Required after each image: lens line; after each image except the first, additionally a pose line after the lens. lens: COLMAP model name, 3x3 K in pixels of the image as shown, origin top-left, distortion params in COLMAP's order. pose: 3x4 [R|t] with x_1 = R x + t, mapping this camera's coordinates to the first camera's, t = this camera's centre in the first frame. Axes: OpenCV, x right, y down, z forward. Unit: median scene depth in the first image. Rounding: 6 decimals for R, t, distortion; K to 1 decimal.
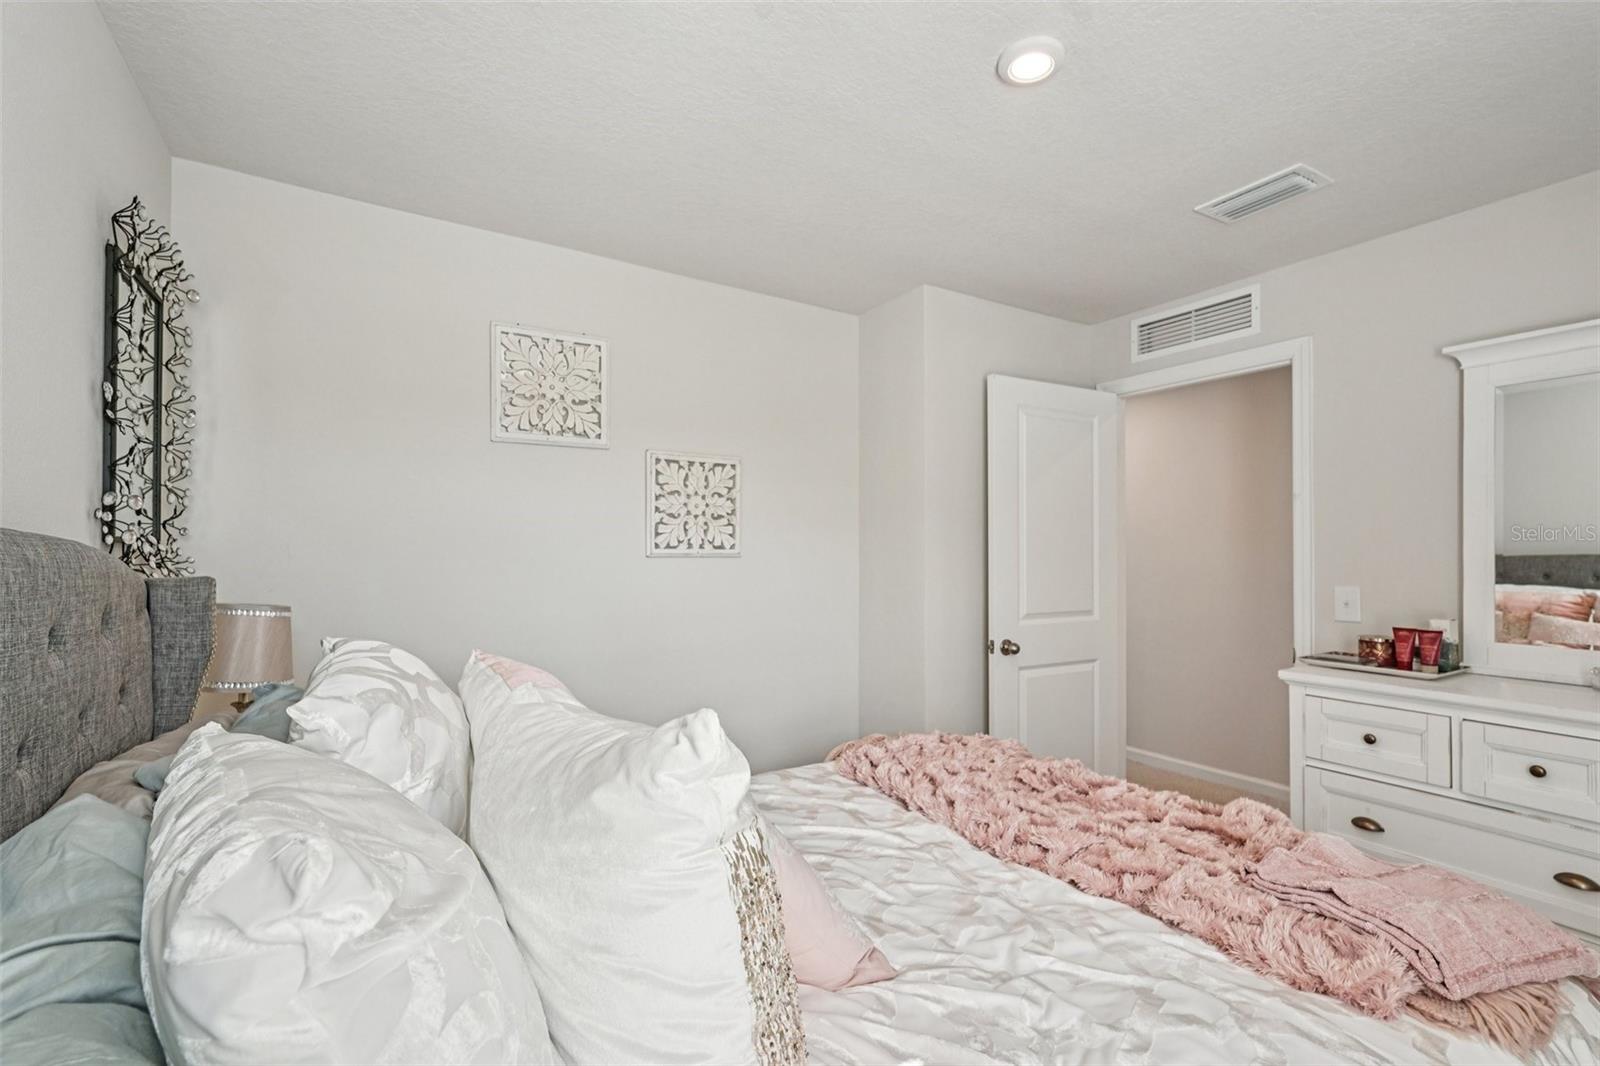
lens RADIAL K [[708.5, 0, 802.3], [0, 708.5, 540.2], [0, 0, 1]] dist [-0.000972, 0.000143]
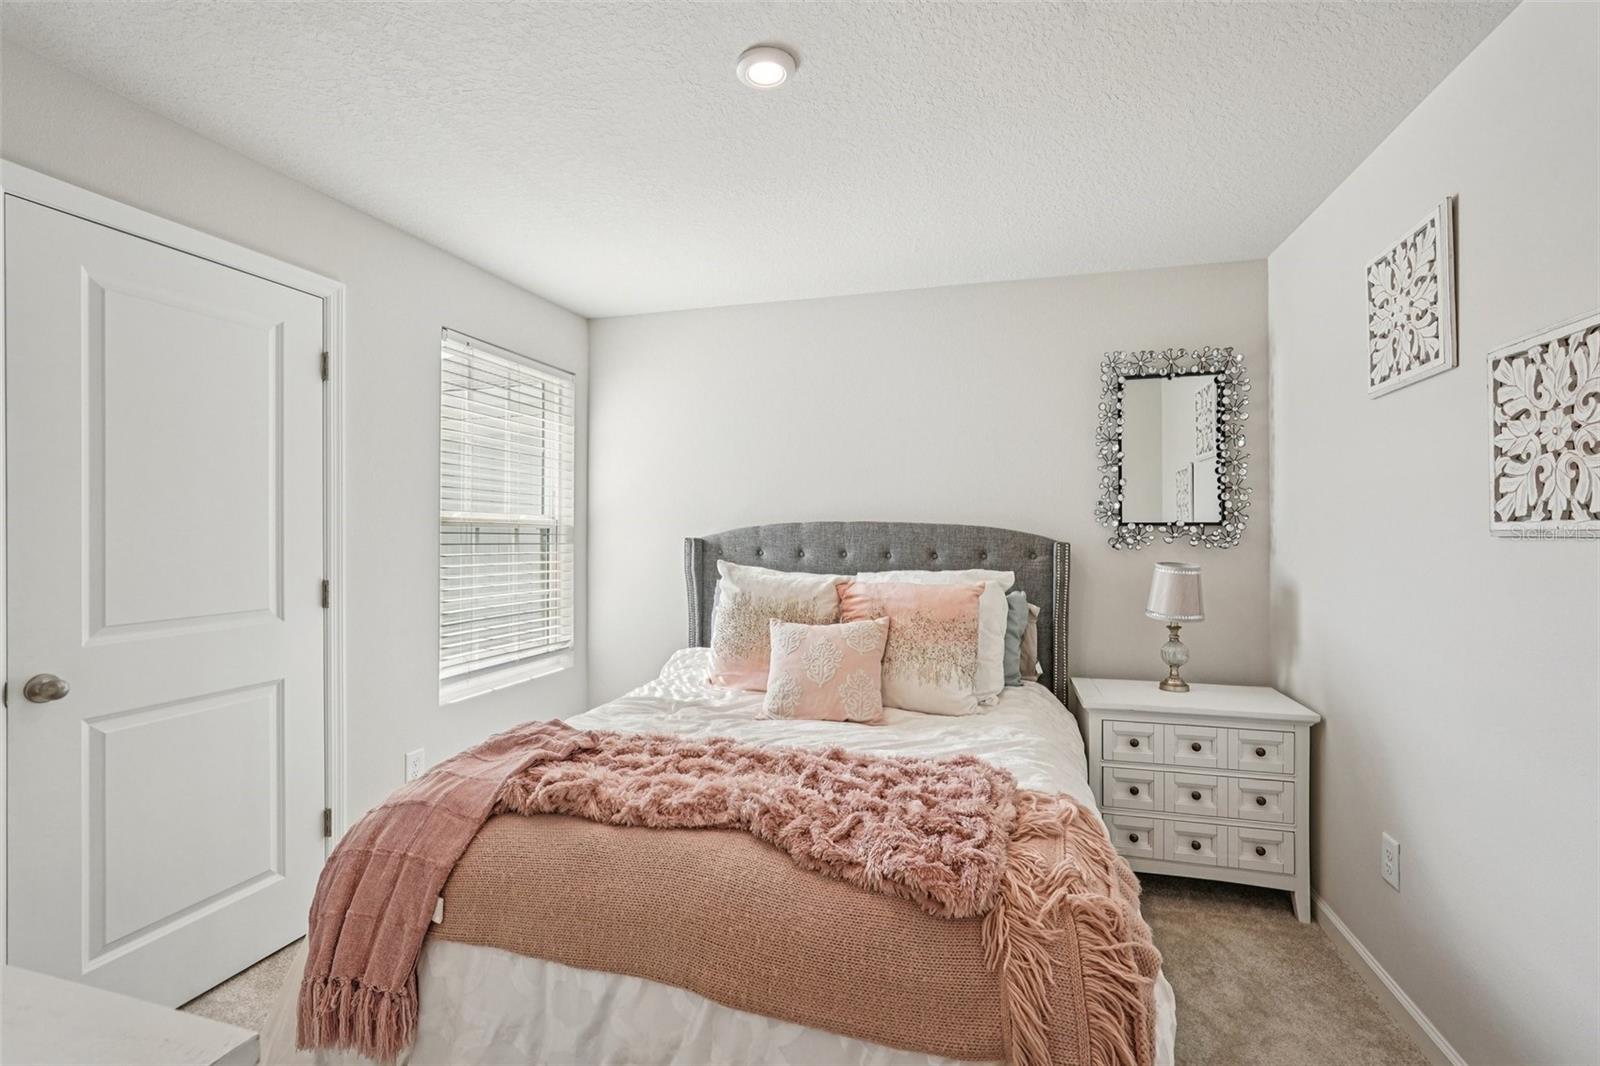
lens RADIAL K [[708.5, 0, 802.3], [0, 708.5, 540.2], [0, 0, 1]] dist [-0.000972, 0.000143]
pose [[-0.746620, 0.003309, -0.665243, 0.558314], [0.006729, 0.999974, -0.002578, 0.023445], [0.665217, -0.006401, -0.746623, 1.026732]]
